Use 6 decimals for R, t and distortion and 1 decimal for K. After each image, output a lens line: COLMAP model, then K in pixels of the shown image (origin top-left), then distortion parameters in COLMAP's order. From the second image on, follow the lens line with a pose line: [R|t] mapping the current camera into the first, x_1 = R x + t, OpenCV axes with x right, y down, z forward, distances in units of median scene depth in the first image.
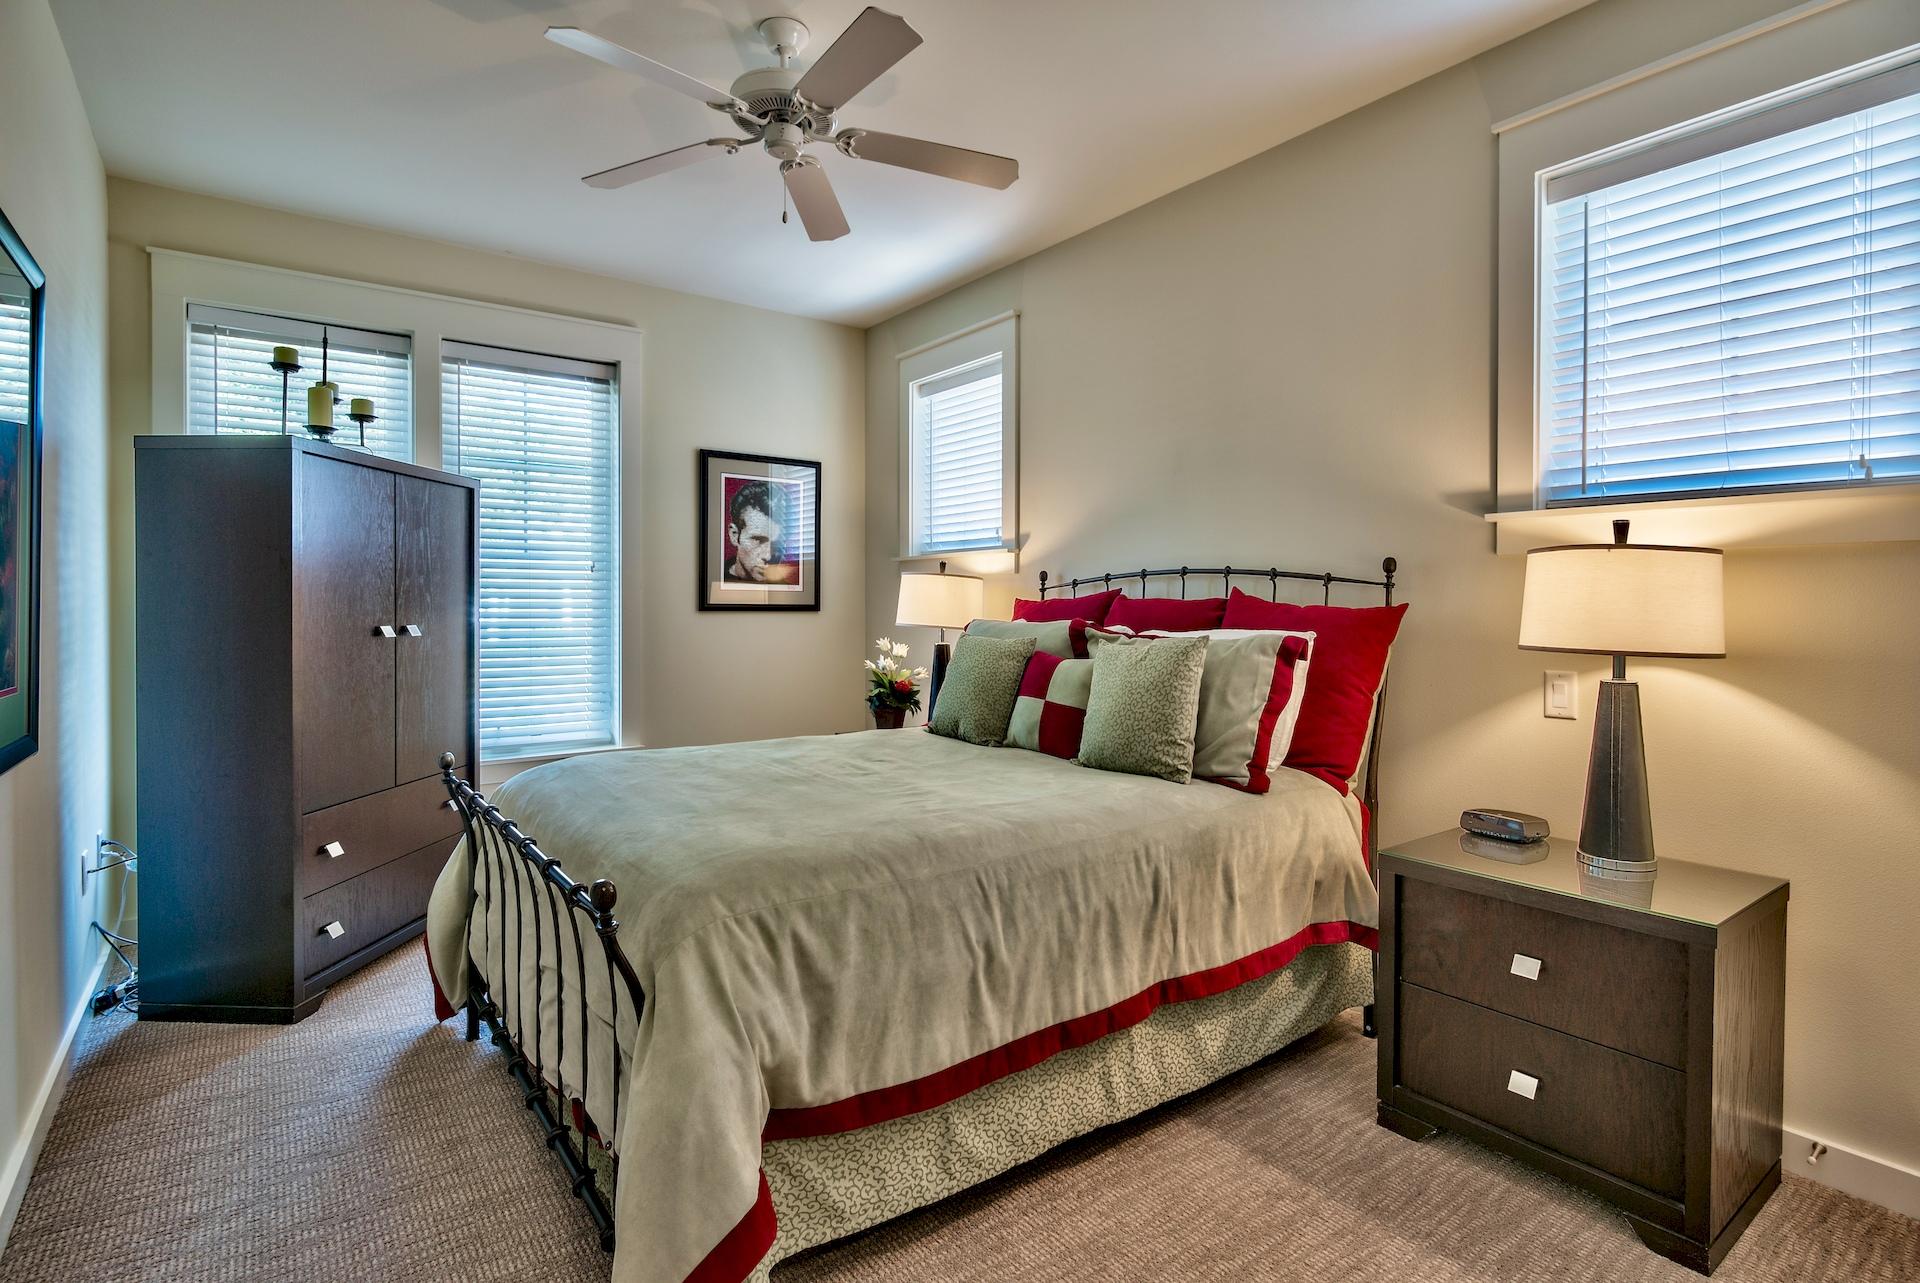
lens RADIAL K [[943.4, 0, 953.4], [0, 943.4, 625.2], [0, 0, 1]] dist [-0.002455, -0.001299]
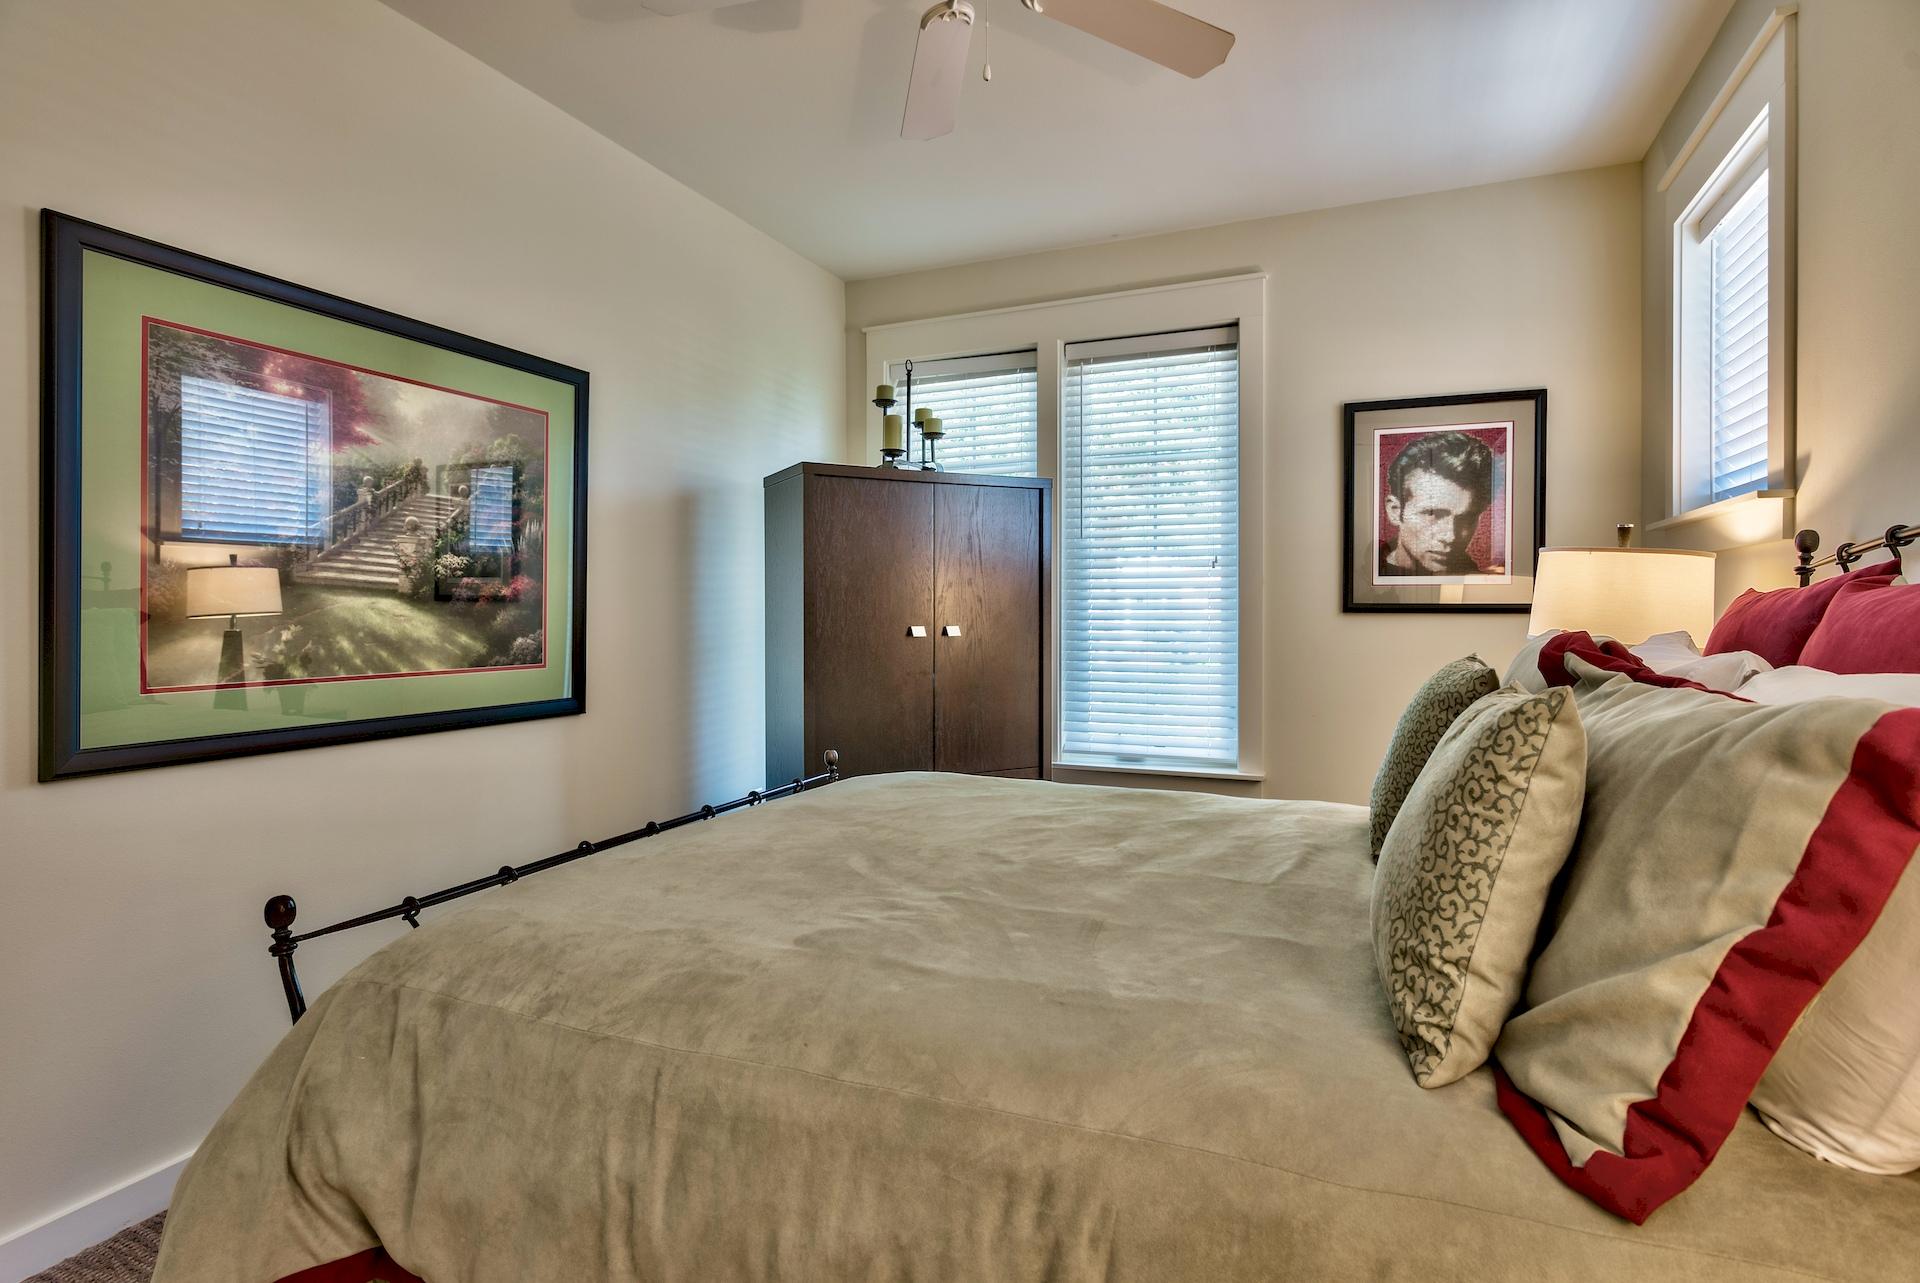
lens RADIAL K [[943.4, 0, 964.6], [0, 943.4, 631.9], [0, 0, 1]] dist [-0.002455, -0.001299]
pose [[0.512119, 0.020031, -0.858681, 0.254323], [-0.013689, 0.999791, 0.015159, -0.006916], [0.858806, 0.003992, 0.512286, 0.352282]]
